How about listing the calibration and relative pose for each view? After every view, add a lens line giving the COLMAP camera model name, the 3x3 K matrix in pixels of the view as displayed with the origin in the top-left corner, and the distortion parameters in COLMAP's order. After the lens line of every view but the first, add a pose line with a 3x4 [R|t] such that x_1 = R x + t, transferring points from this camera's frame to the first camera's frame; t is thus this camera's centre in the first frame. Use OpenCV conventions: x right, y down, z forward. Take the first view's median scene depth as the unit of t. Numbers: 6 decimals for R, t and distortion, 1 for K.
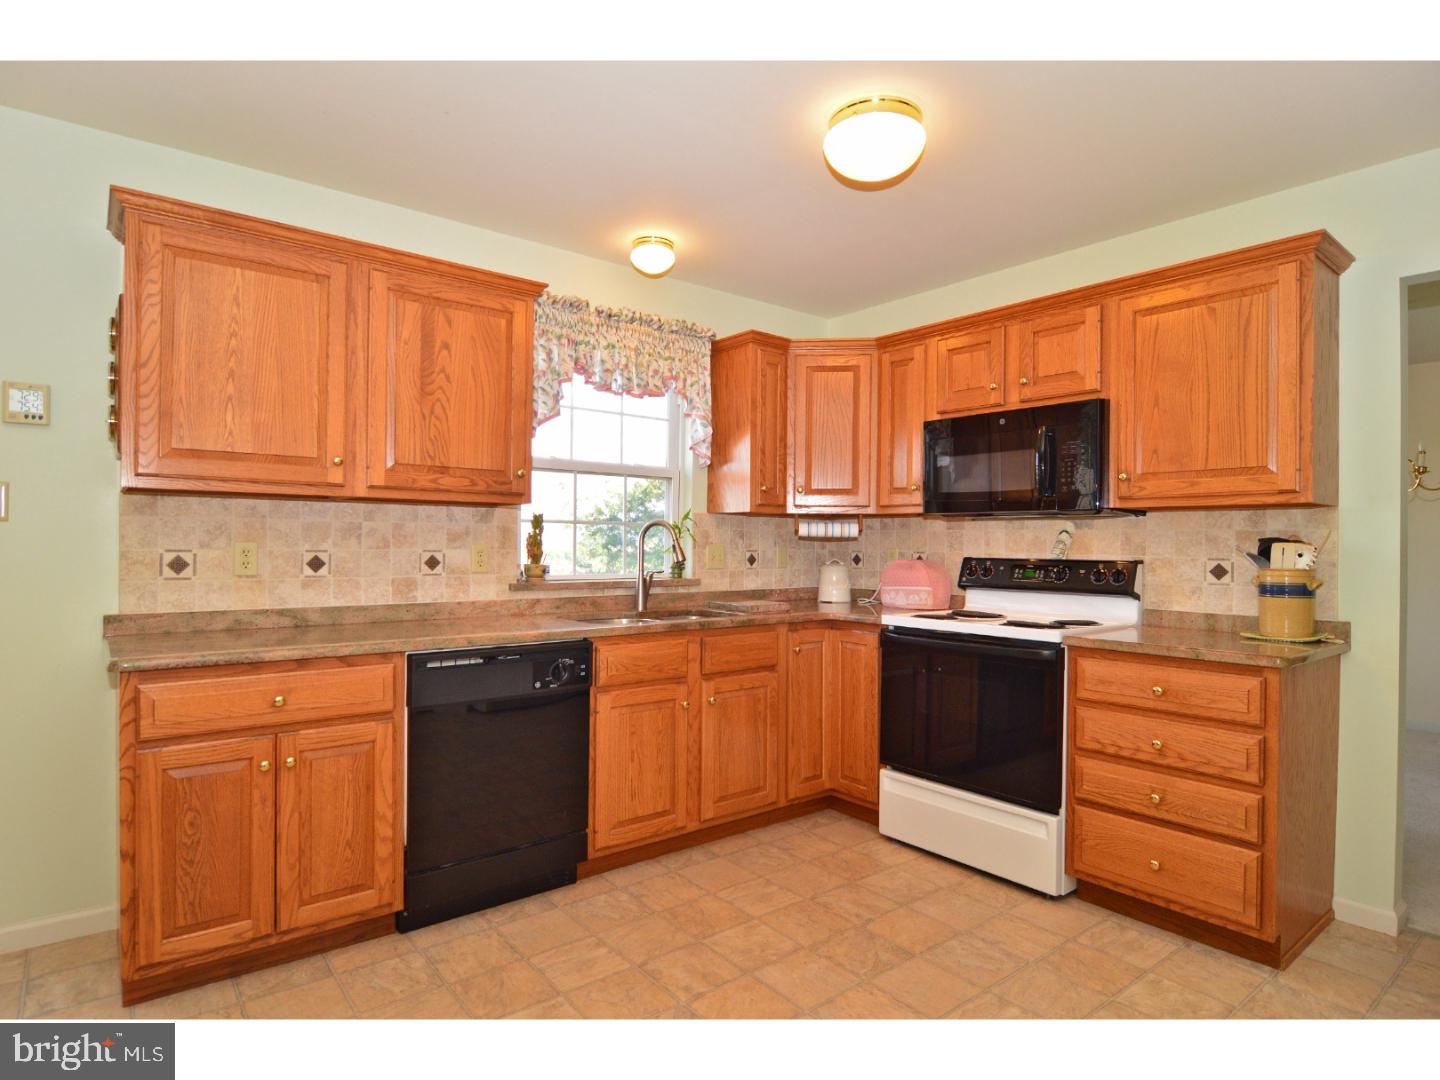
lens RADIAL K [[808.4, 0, 720.7], [0, 808.4, 543.7], [0, 0, 1]] dist [0.000840, -0.015938]
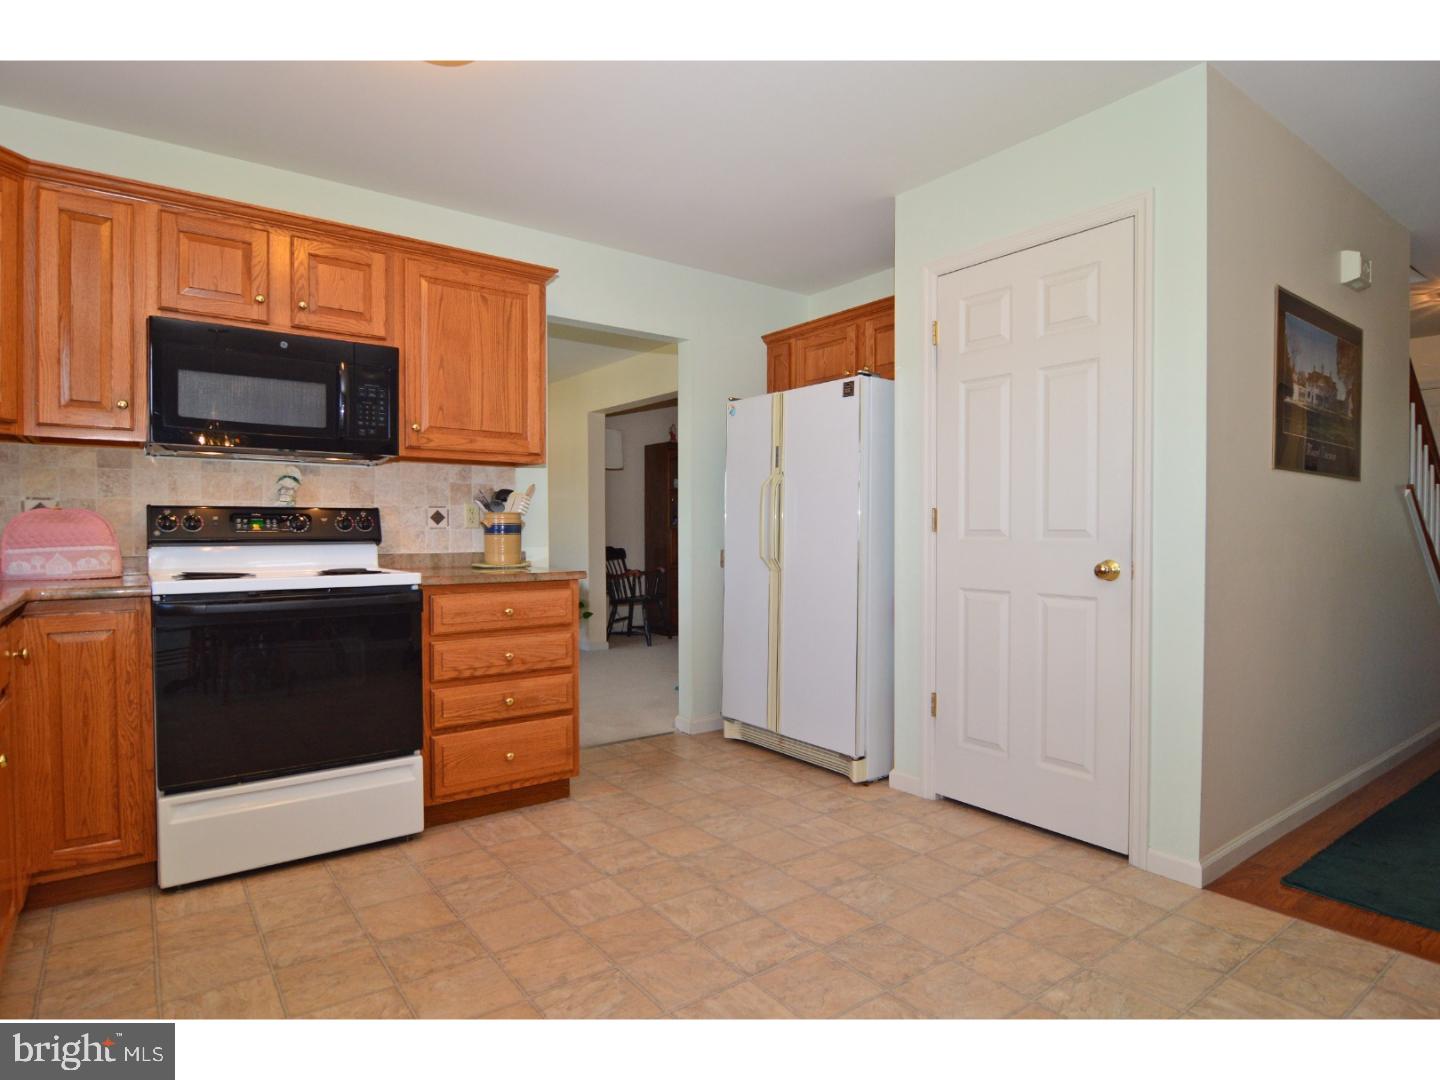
lens RADIAL K [[808.4, 0, 720.7], [0, 808.4, 543.7], [0, 0, 1]] dist [0.000840, -0.015938]
pose [[0.024886, -0.026876, 0.999329, -0.564855], [0.000870, 0.999639, 0.026863, 0.042726], [-0.999690, 0.000201, 0.024900, 0.570339]]
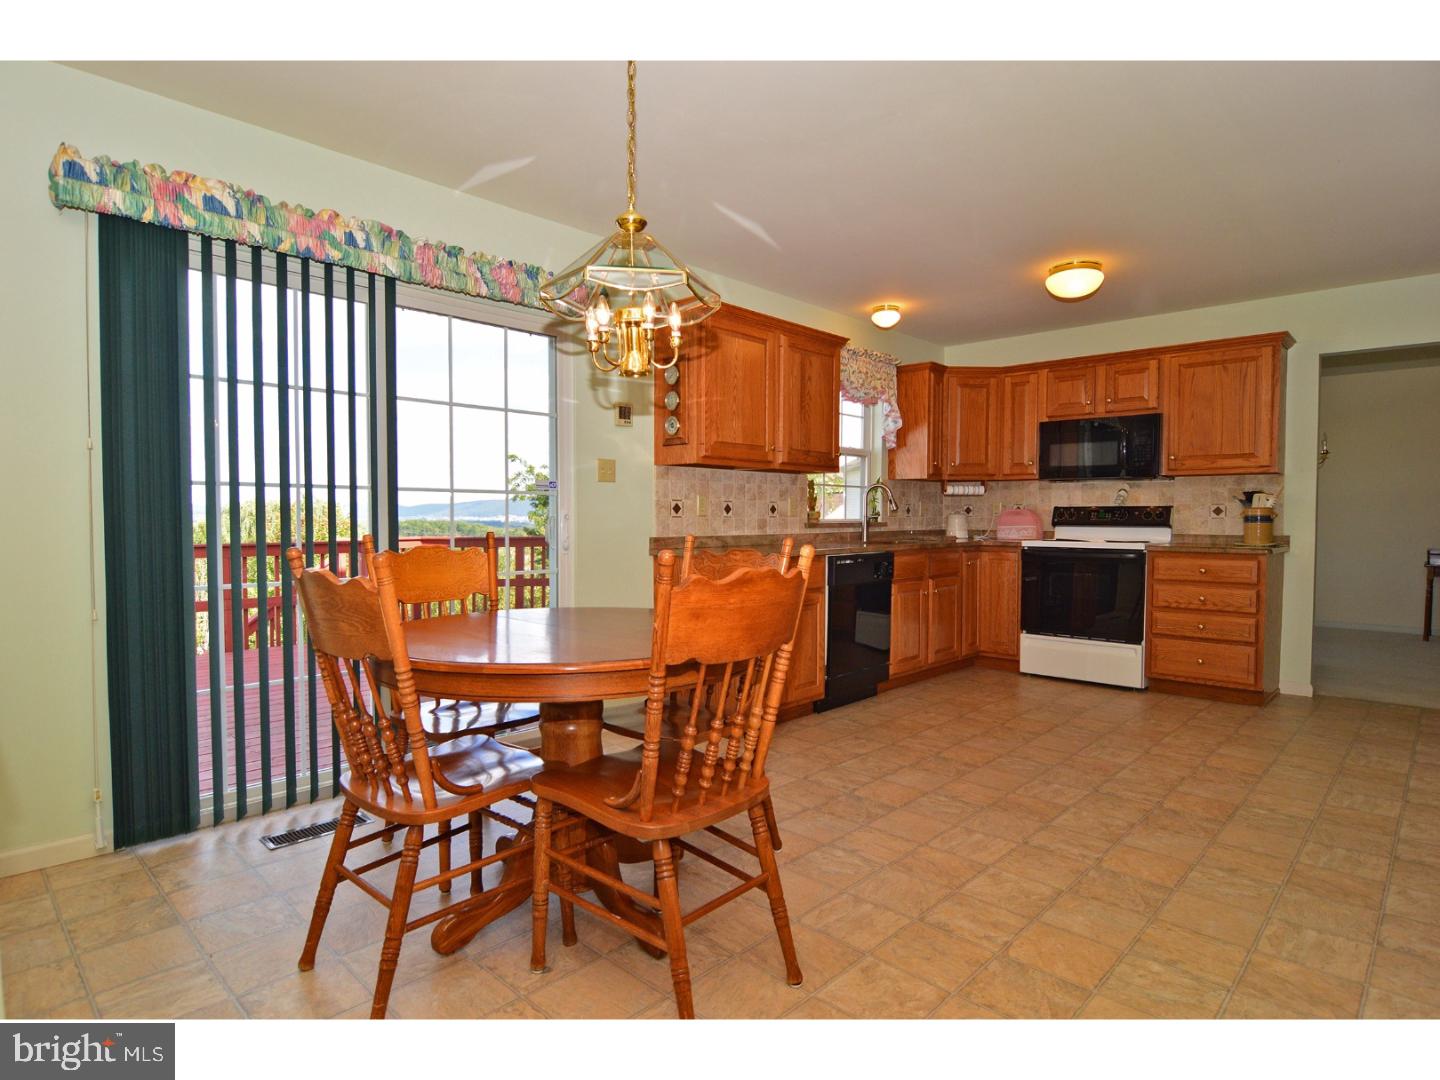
lens RADIAL K [[828.7, 0, 714.0], [0, 828.7, 545.7], [0, 0, 1]] dist [-0.001039, -0.001091]
pose [[0.989037, -0.012128, 0.147170, -0.777701], [0.006699, 0.999281, 0.037329, 0.036003], [-0.147516, -0.035934, 0.988407, -0.670014]]
